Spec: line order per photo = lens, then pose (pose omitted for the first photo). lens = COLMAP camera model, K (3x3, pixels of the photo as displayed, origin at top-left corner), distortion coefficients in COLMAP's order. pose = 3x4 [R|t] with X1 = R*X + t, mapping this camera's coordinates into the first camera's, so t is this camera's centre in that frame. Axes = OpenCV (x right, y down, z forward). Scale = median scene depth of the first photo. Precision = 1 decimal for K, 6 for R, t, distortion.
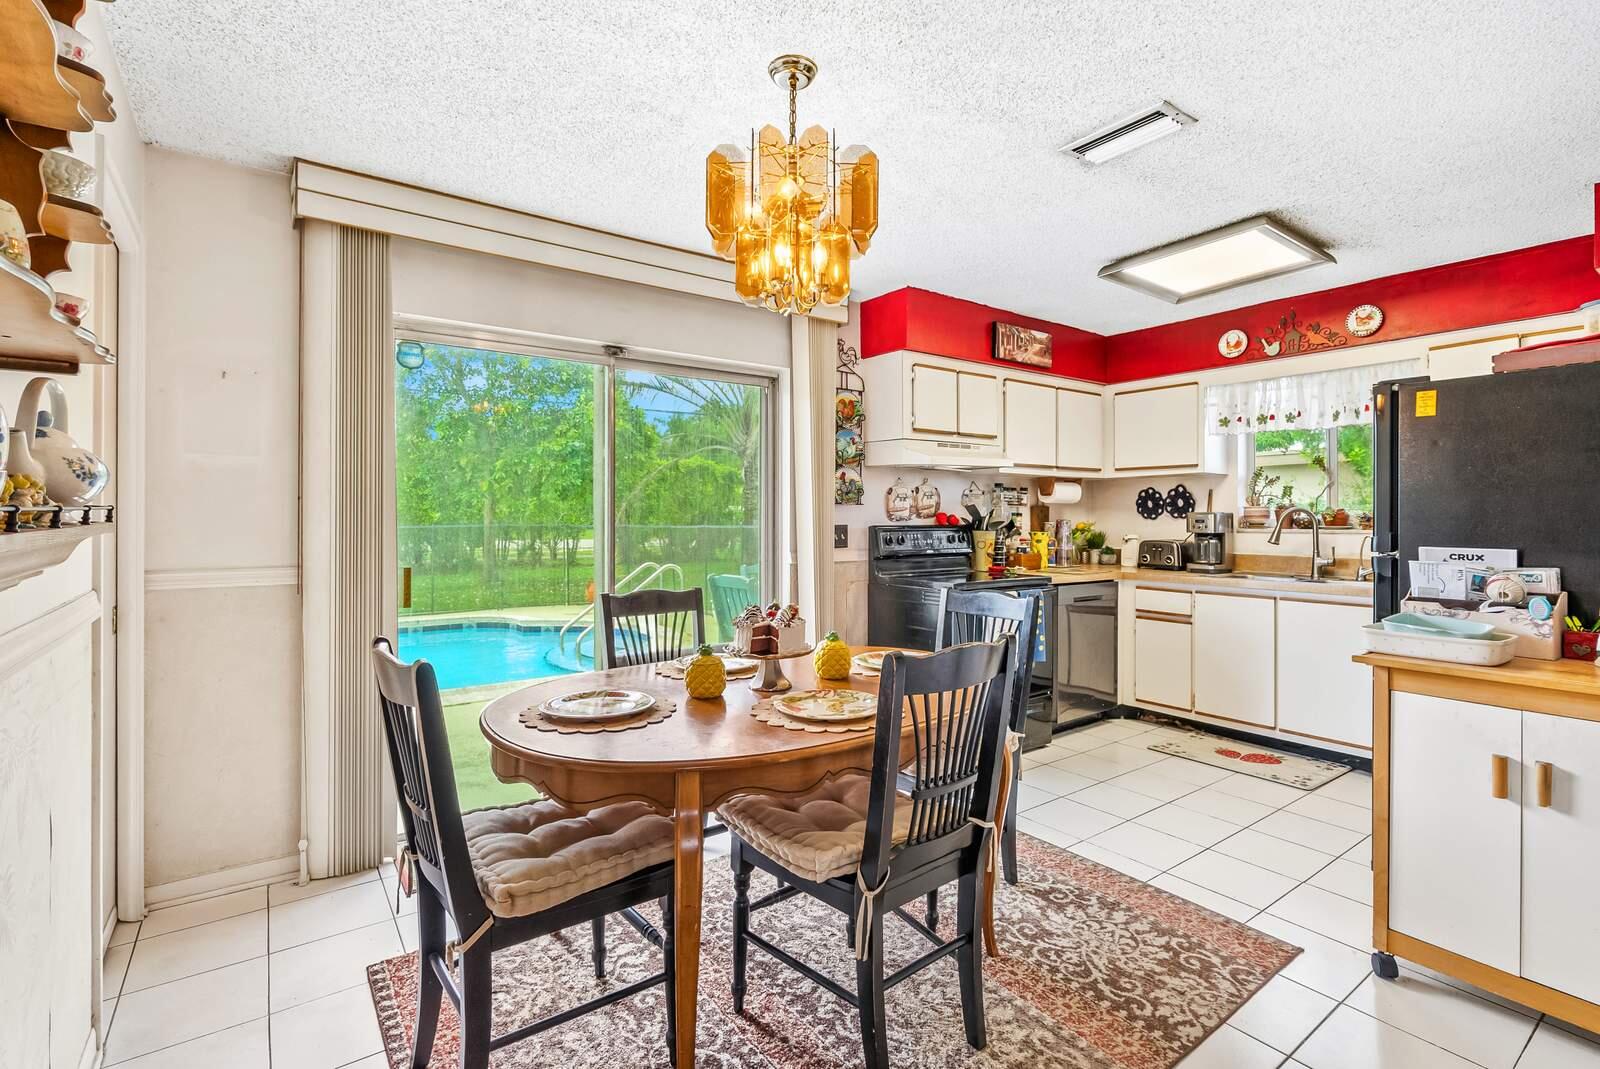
lens RADIAL K [[738.7, 0, 803.4], [0, 738.7, 510.3], [0, 0, 1]] dist [0.000007, 0.000012]
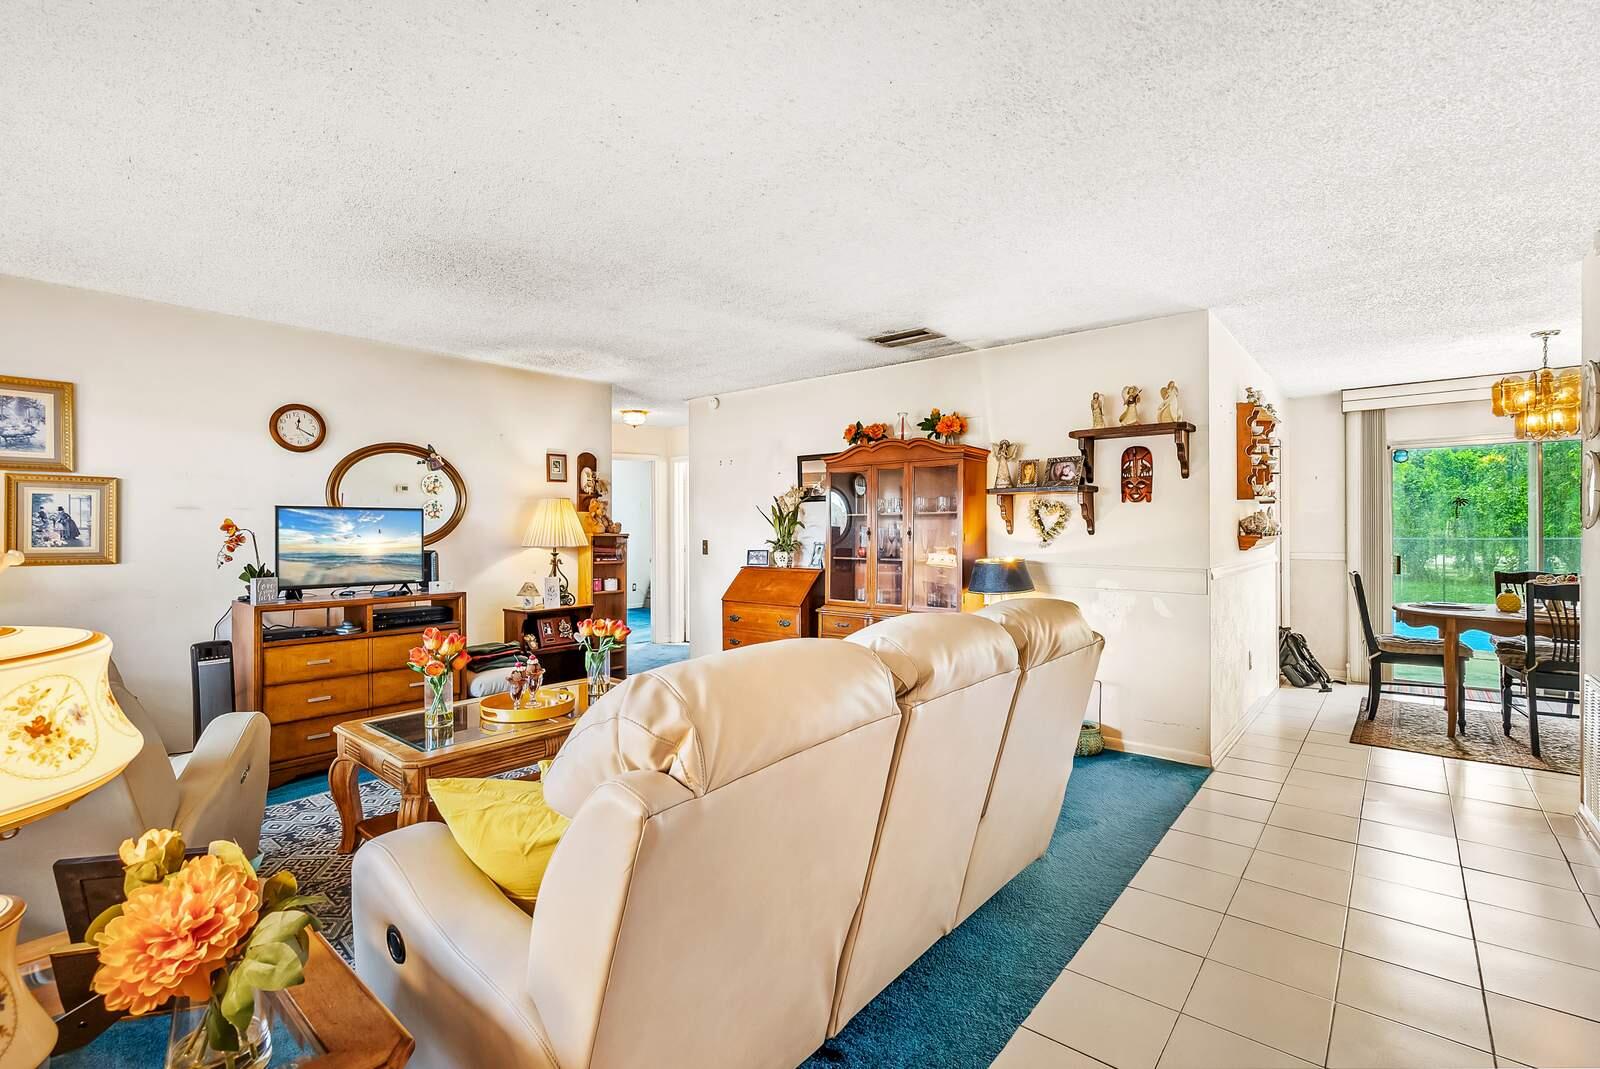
lens RADIAL K [[723.4, 0, 800.0], [0, 723.4, 534.5], [0, 0, 1]] dist [-0.002496, -0.000339]
pose [[0.234165, 0.001985, -0.972195, 1.254774], [0.010324, 0.999936, 0.004529, -0.013348], [0.972142, -0.011098, 0.234129, -1.356439]]
